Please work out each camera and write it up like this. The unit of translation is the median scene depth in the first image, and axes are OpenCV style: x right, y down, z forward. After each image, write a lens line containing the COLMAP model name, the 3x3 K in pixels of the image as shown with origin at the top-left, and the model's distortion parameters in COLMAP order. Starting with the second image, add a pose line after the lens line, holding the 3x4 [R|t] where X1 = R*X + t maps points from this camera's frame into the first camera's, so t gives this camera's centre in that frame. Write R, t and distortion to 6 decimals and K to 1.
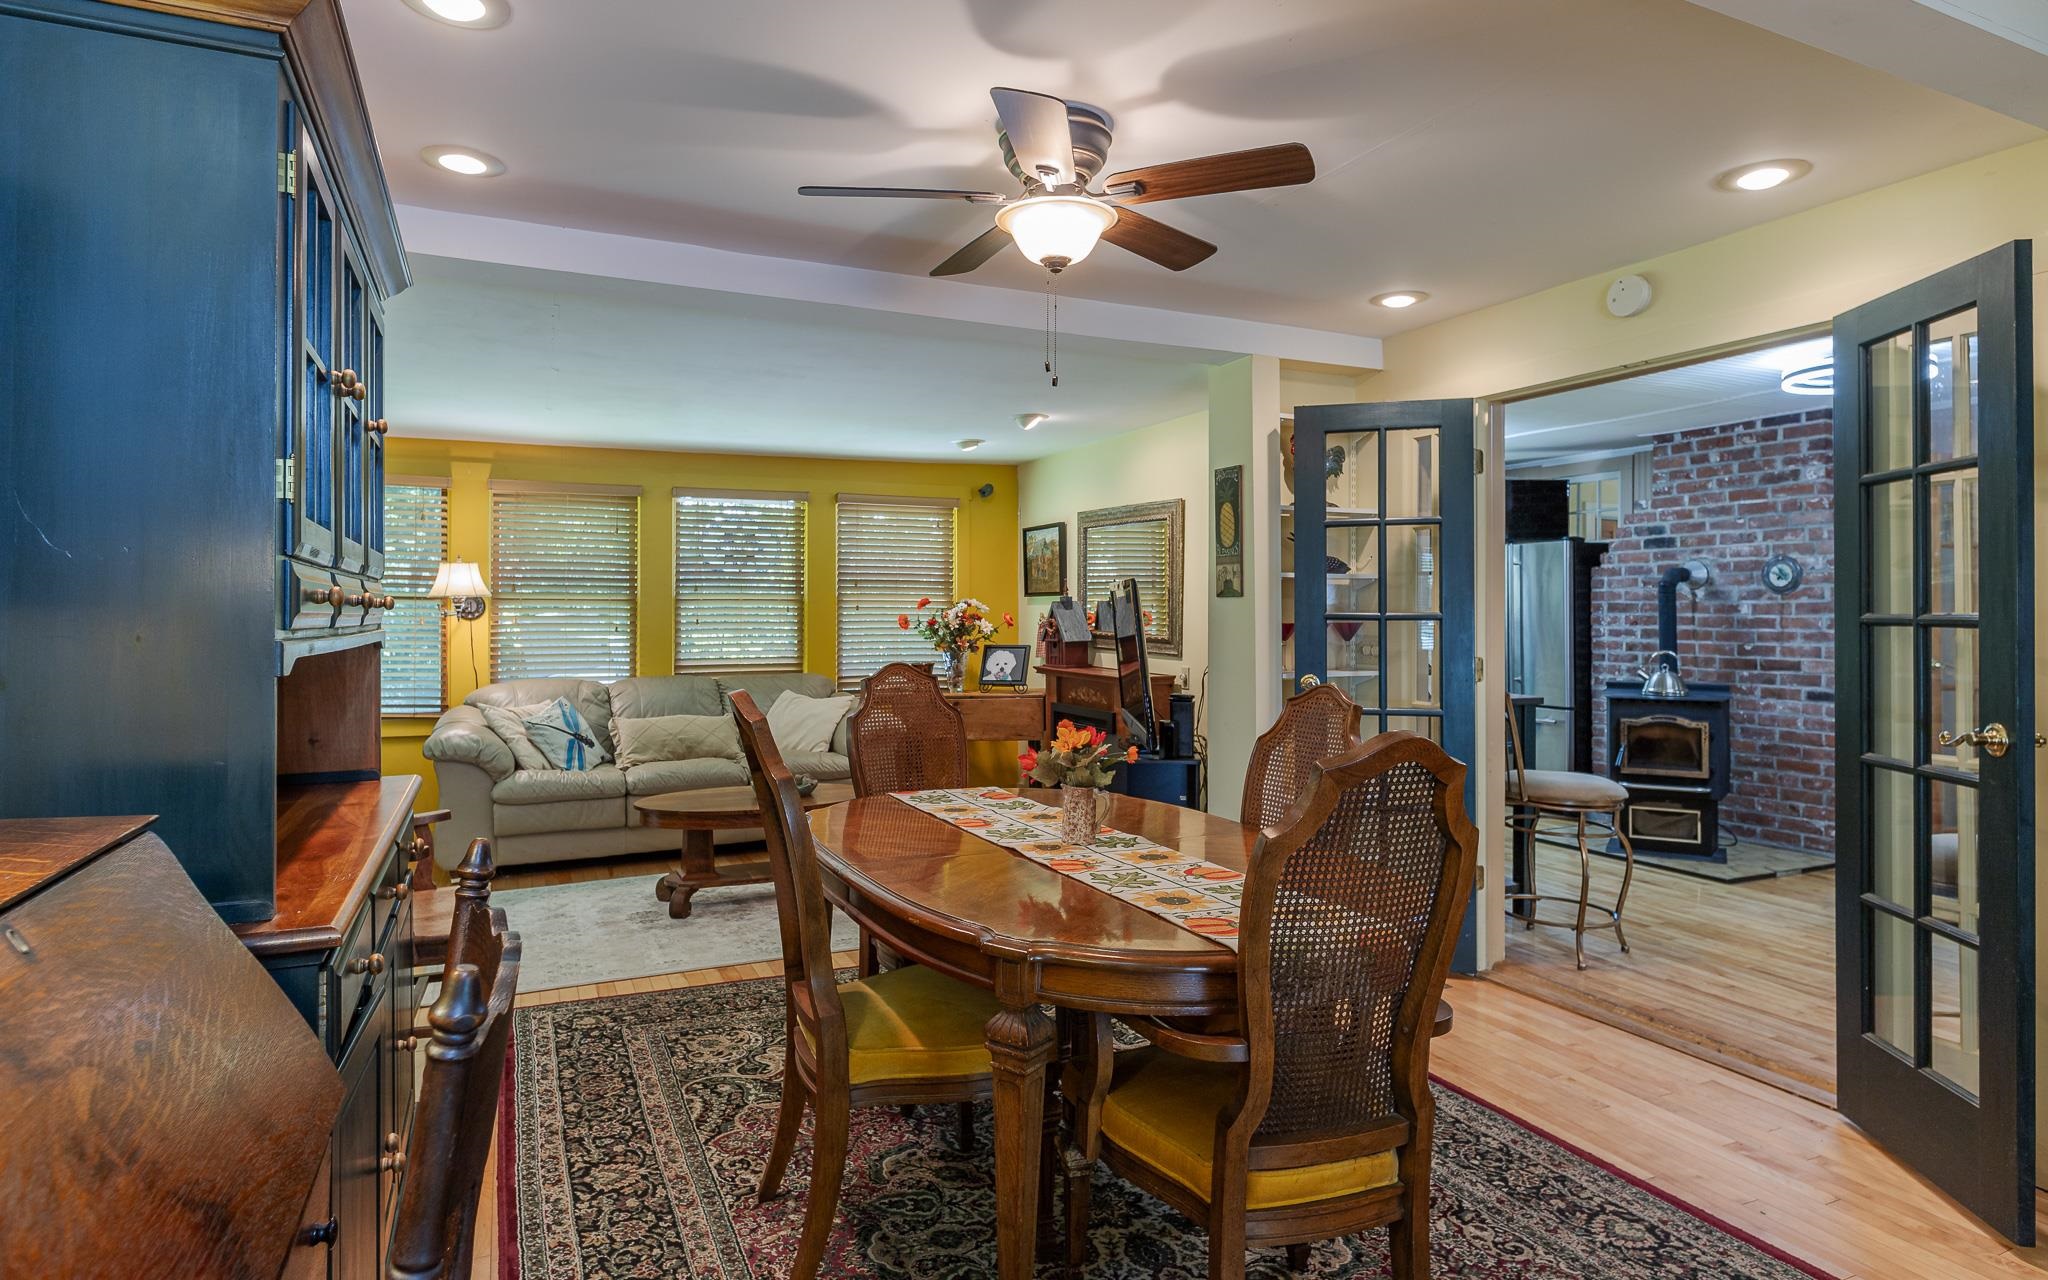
lens RADIAL K [[1108.2, 0, 1022.4], [0, 1108.2, 607.3], [0, 0, 1]] dist [0.000579, -0.000084]
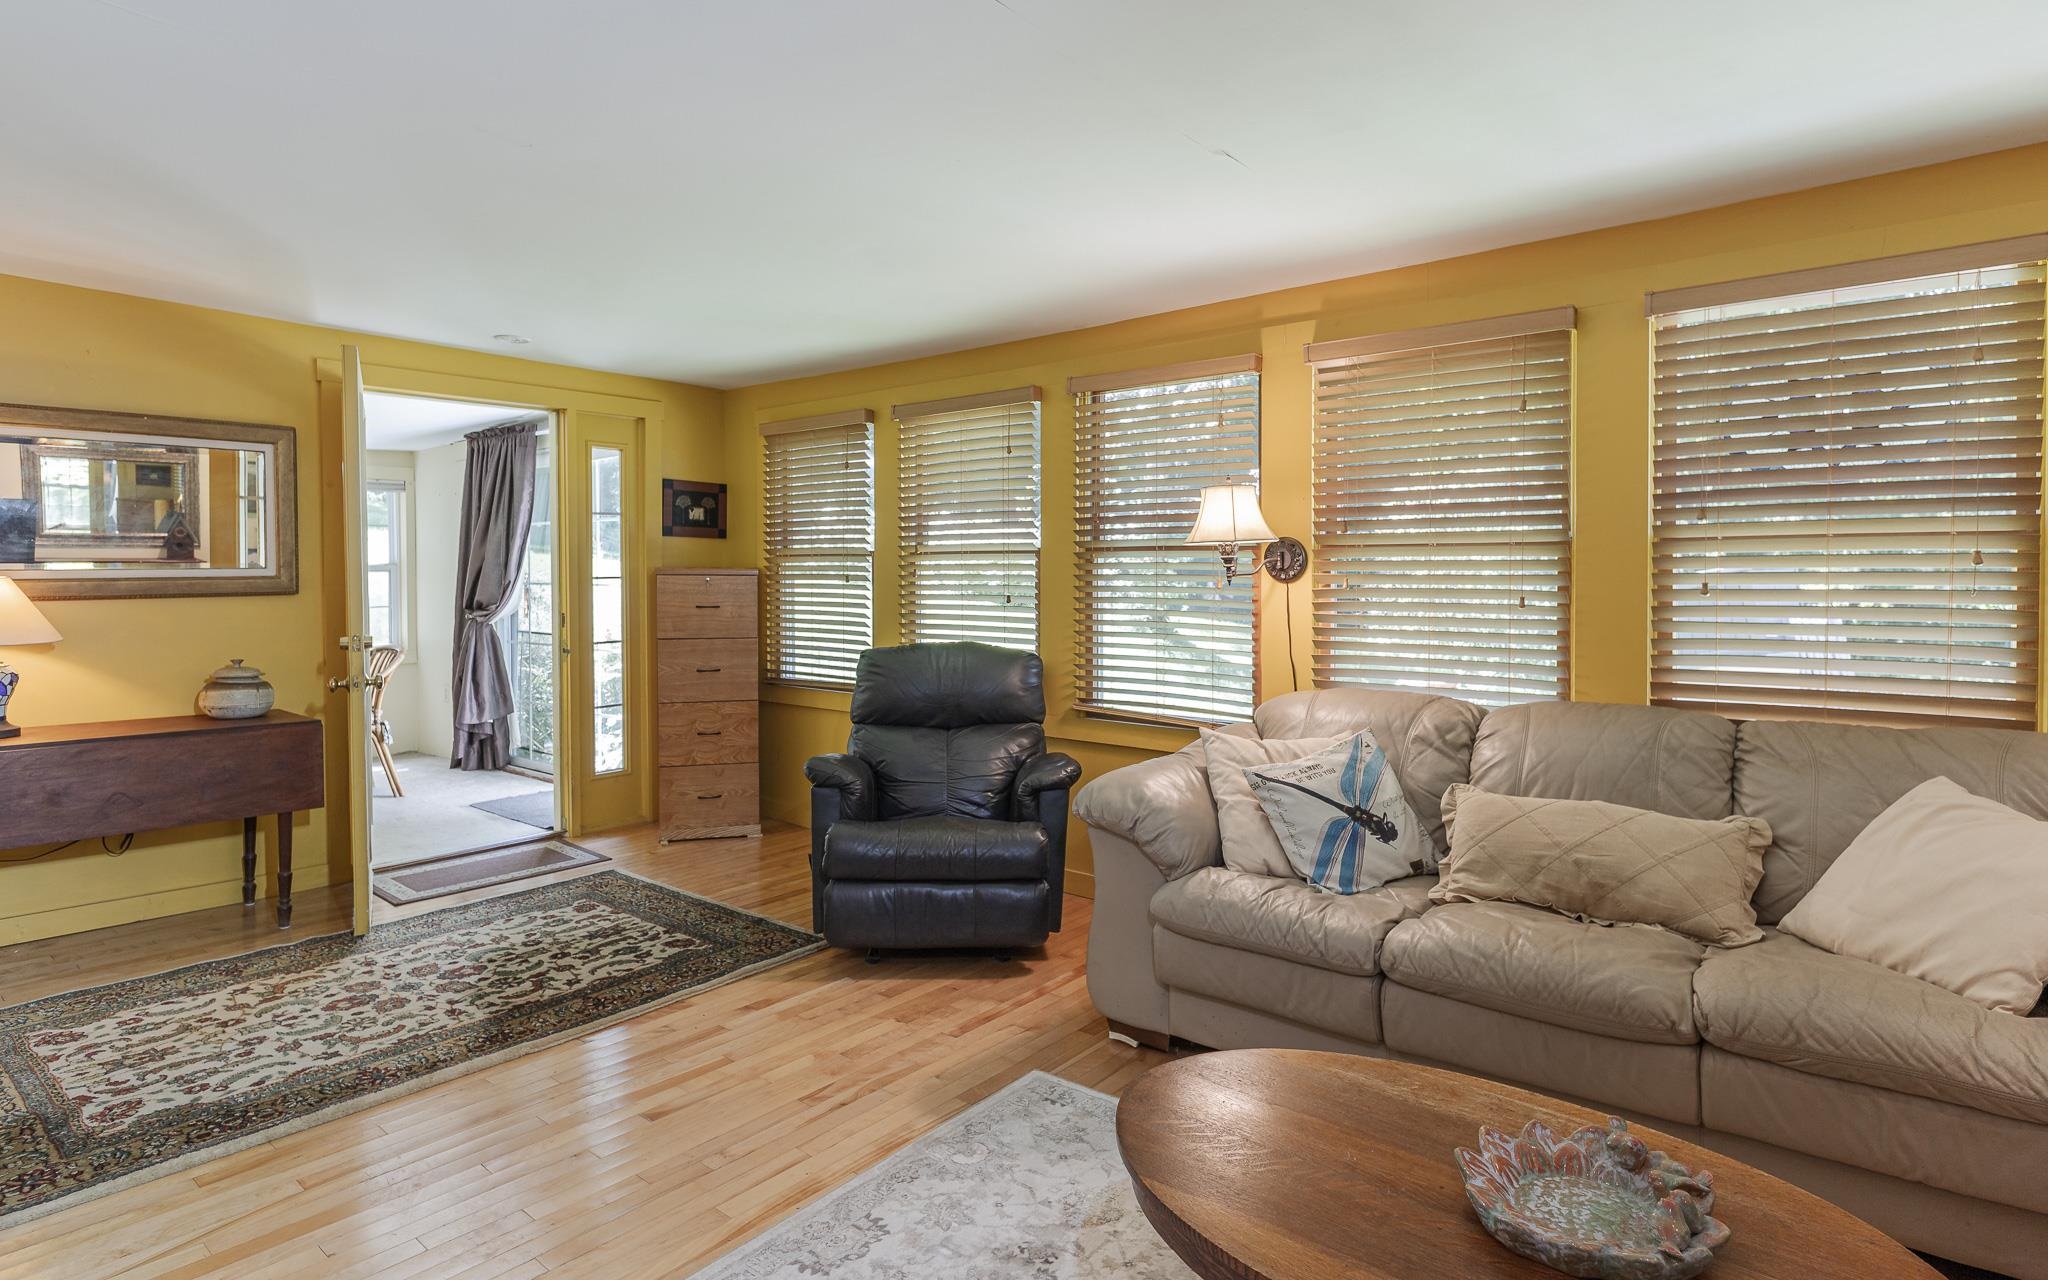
lens RADIAL K [[1074.8, 0, 1026.3], [0, 1074.8, 587.4], [0, 0, 1]] dist [0.000796, 0.000213]
pose [[0.437996, 0.008458, -0.898937, -0.028386], [0.007952, 0.999880, 0.013283, 0.005520], [0.898942, -0.012966, 0.437876, 0.608981]]
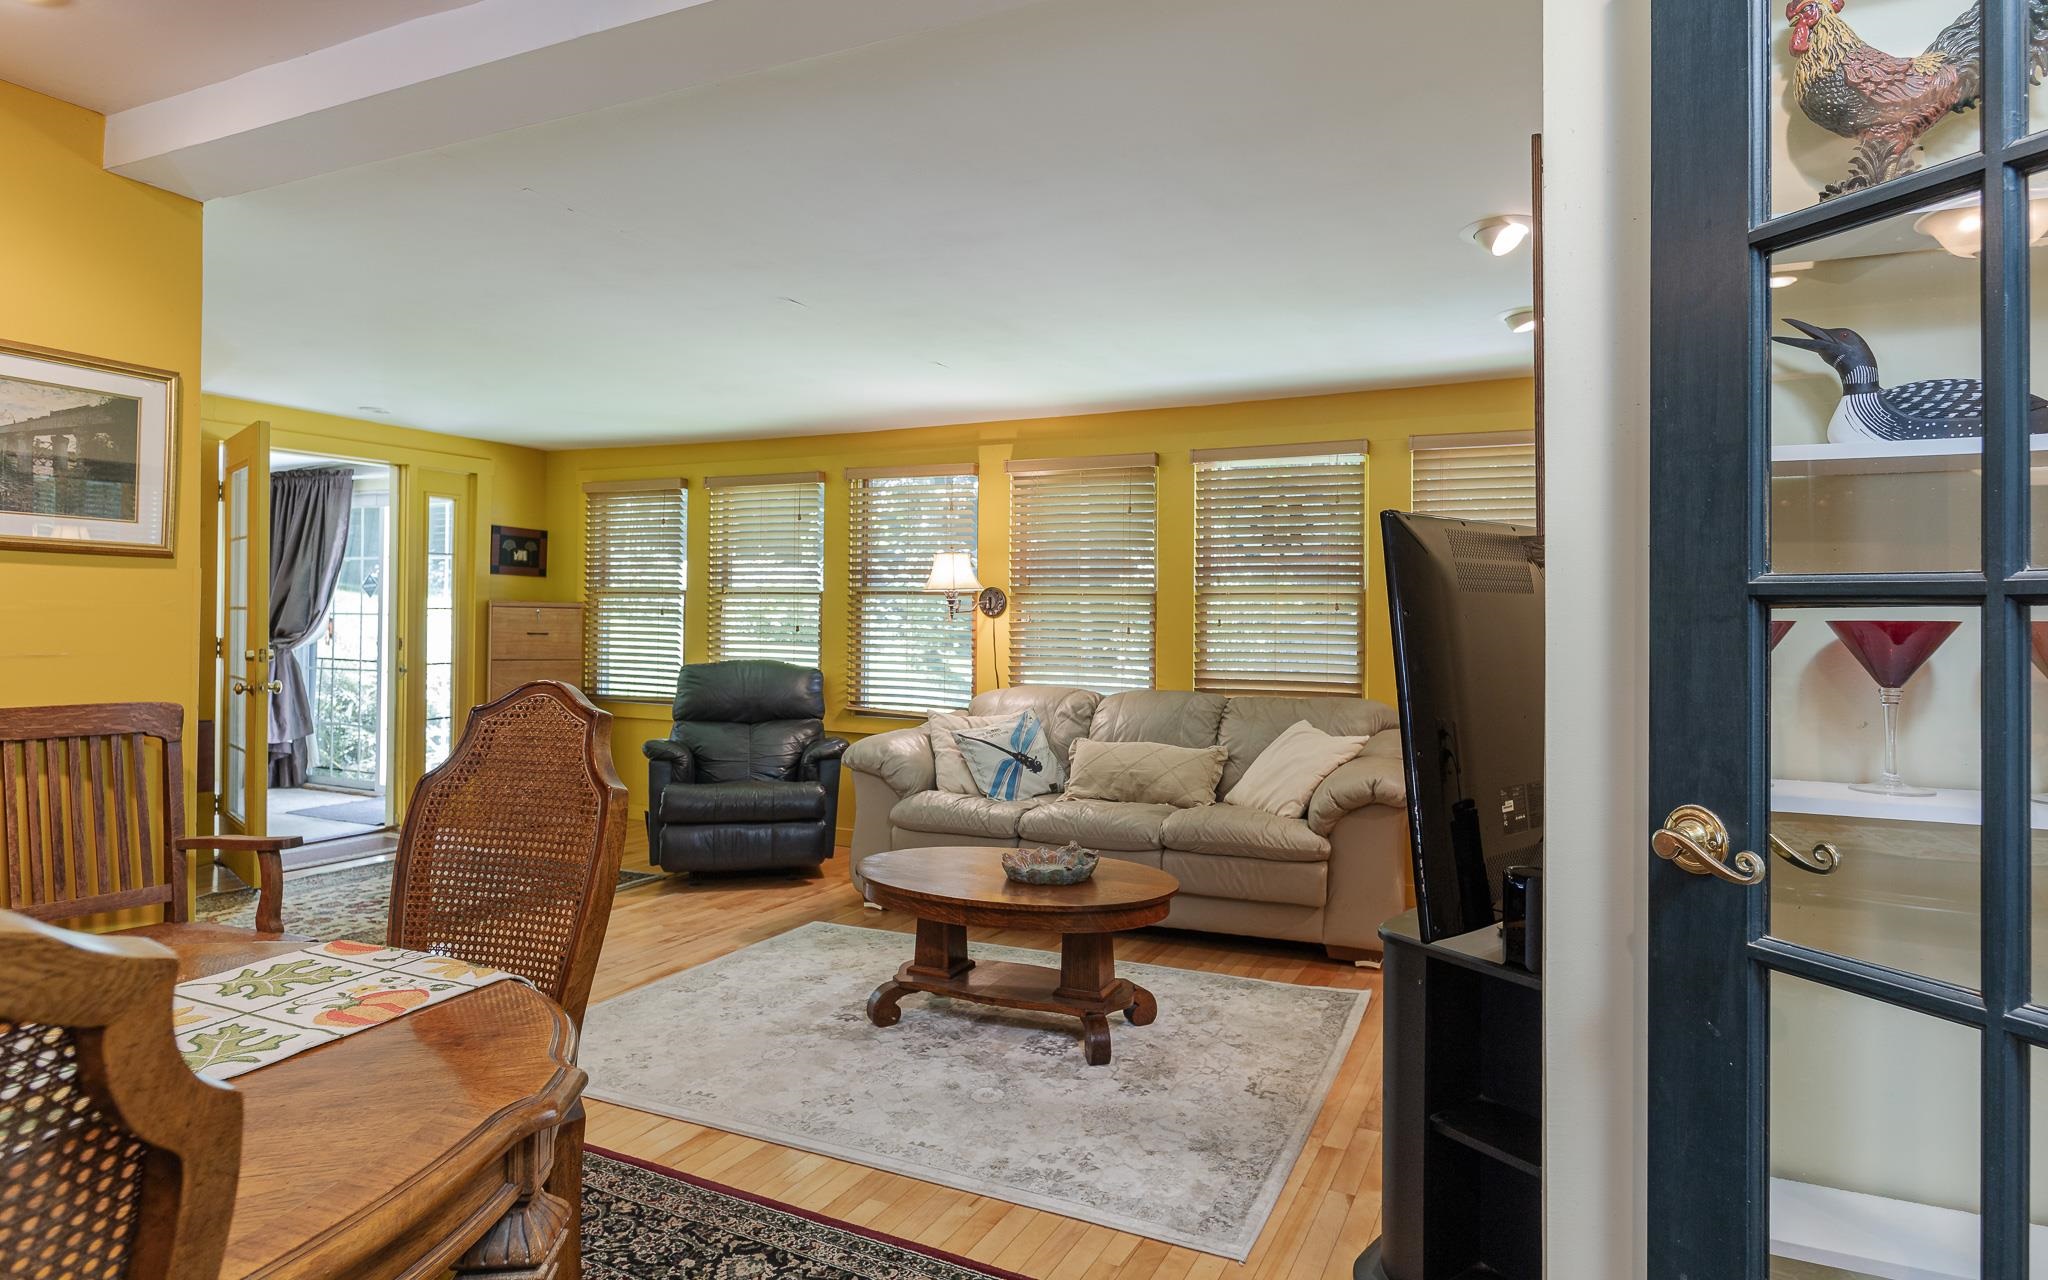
lens RADIAL K [[1097.5, 0, 1117.4], [0, 1097.5, 614.8], [0, 0, 1]] dist [-0.001690, -0.000043]
pose [[0.665875, 0.003058, -0.746057, 0.242119], [-0.005744, 0.999983, -0.001028, 0.009773], [0.746041, 0.004970, 0.665881, 0.473080]]
